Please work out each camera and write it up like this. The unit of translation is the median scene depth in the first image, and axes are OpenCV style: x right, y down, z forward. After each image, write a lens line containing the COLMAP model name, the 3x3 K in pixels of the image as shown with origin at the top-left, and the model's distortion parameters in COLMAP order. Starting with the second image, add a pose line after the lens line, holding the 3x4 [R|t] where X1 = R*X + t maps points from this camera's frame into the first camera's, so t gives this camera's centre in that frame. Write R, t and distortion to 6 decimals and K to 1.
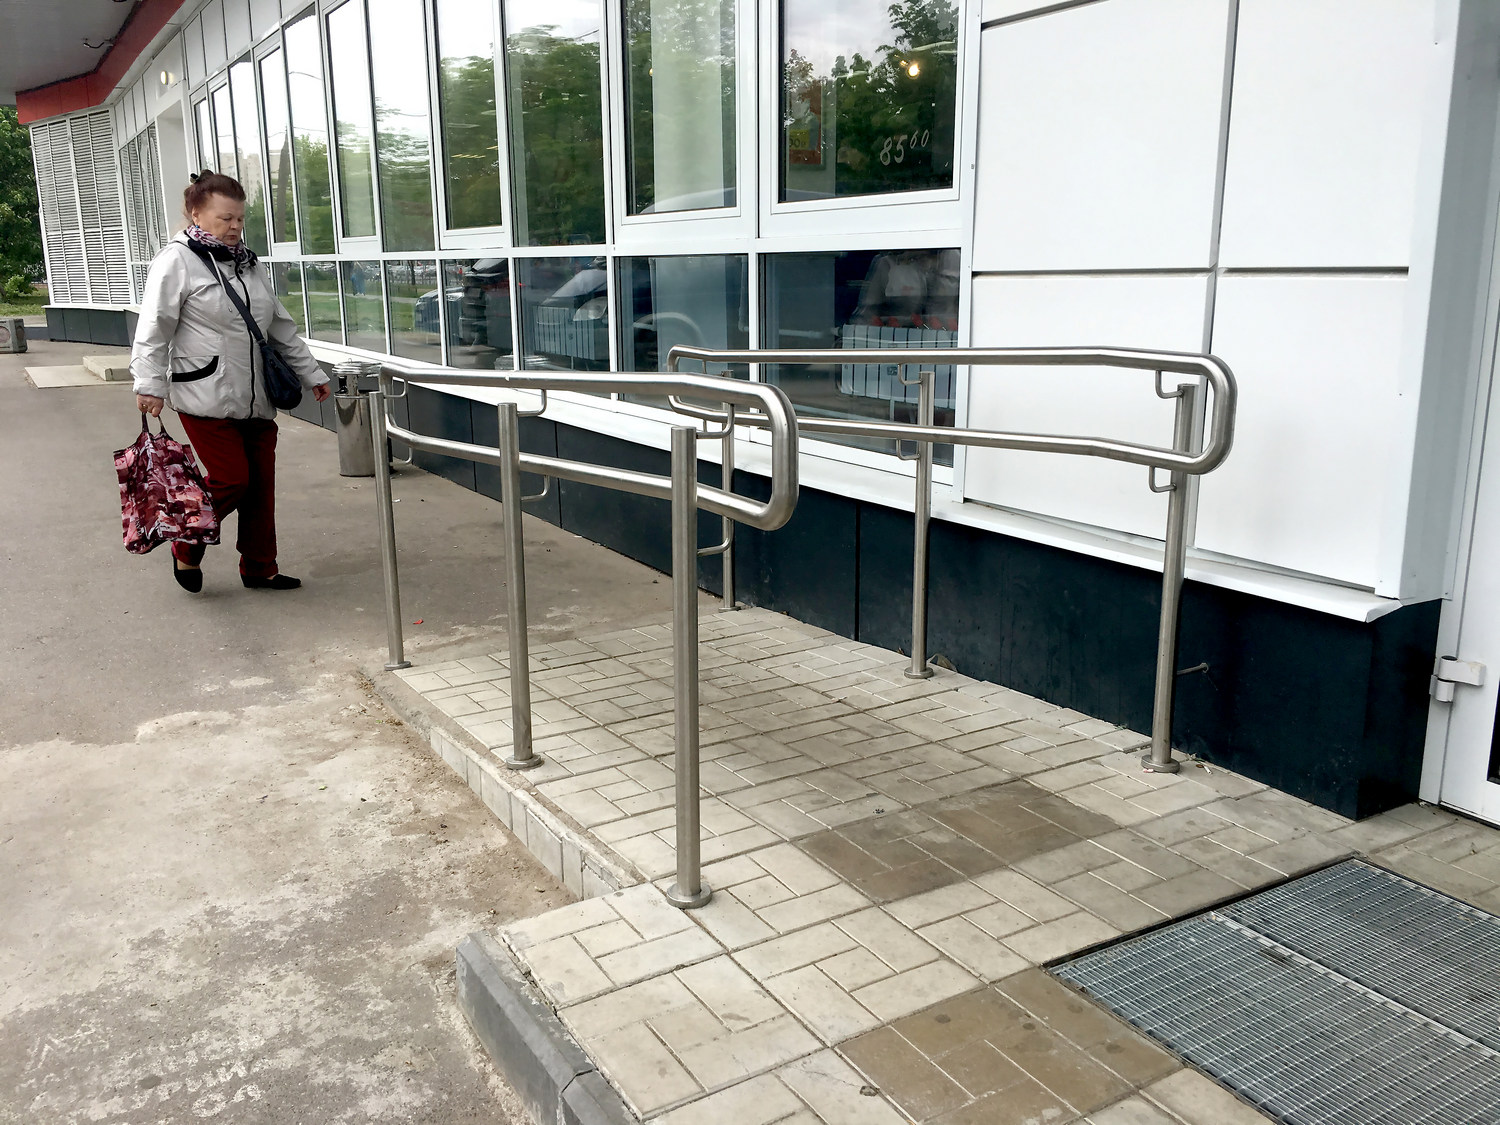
lens RADIAL K [[1279.5, 0, 748.8], [0, 1279.5, 553.9], [0, 0, 1]] dist [0.077237, -0.102600]
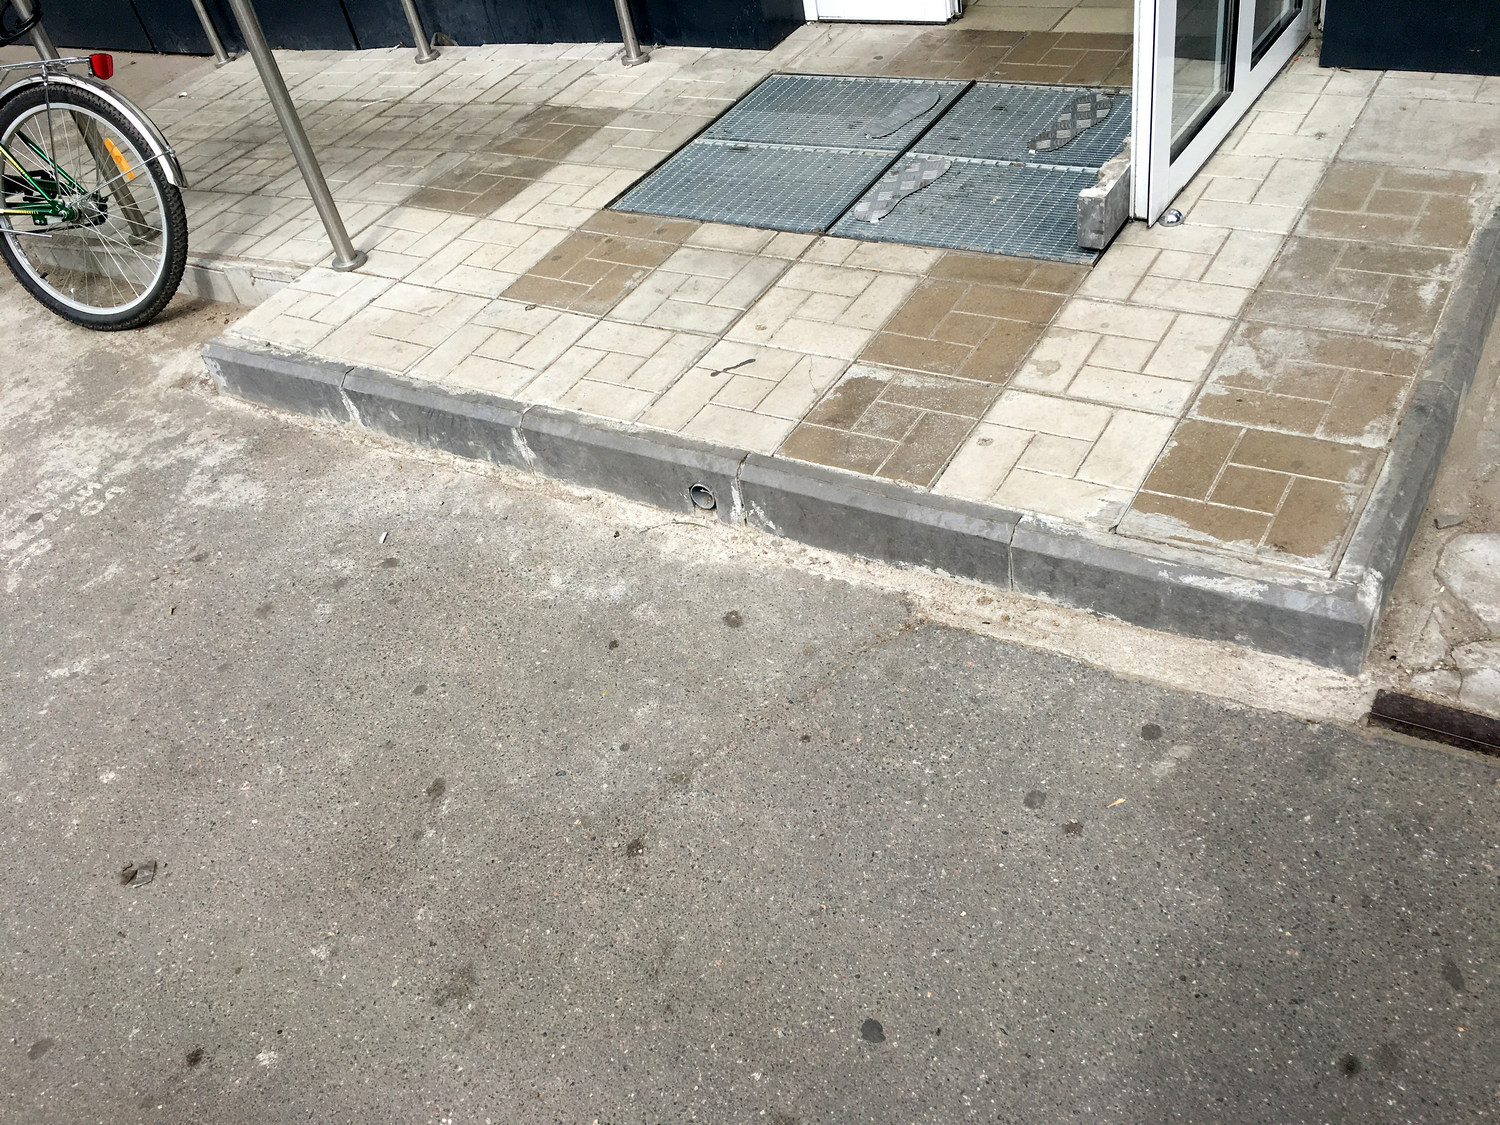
lens RADIAL K [[1279.5, 0, 750.4], [0, 1279.5, 560.4], [0, 0, 1]] dist [0.077237, -0.102600]
pose [[0.873765, -0.417802, 0.248950, -0.127237], [0.269168, 0.841760, 0.467962, 0.009436], [-0.405072, -0.341879, 0.847960, -0.359770]]
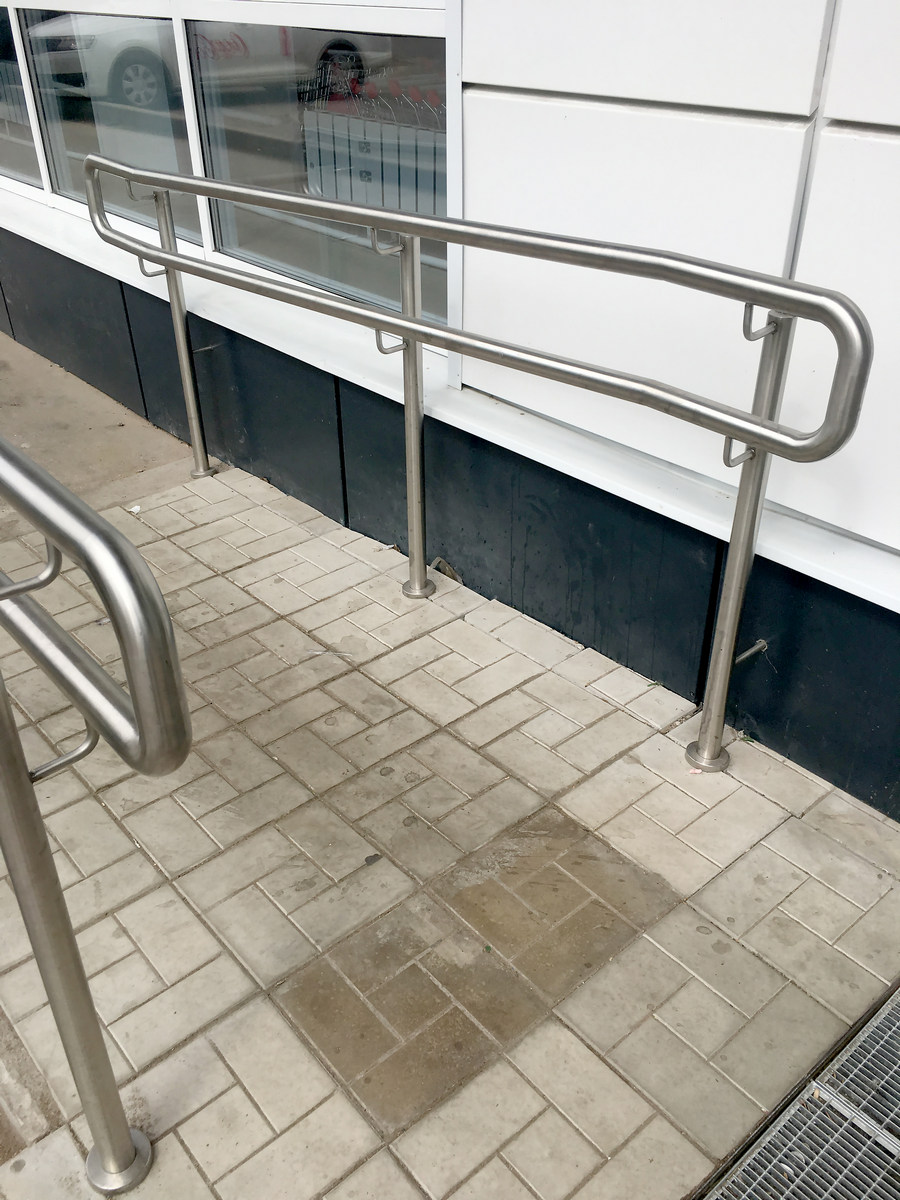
lens RADIAL K [[1023.6, 0, 457.1], [0, 1023.6, 598.6], [0, 0, 1]] dist [0.077237, -0.102600]
pose [[0.983072, -0.095866, 0.156139, 0.065576], [0.039471, 0.942992, 0.330465, -0.178326], [-0.178918, -0.318708, 0.930813, 0.464533]]
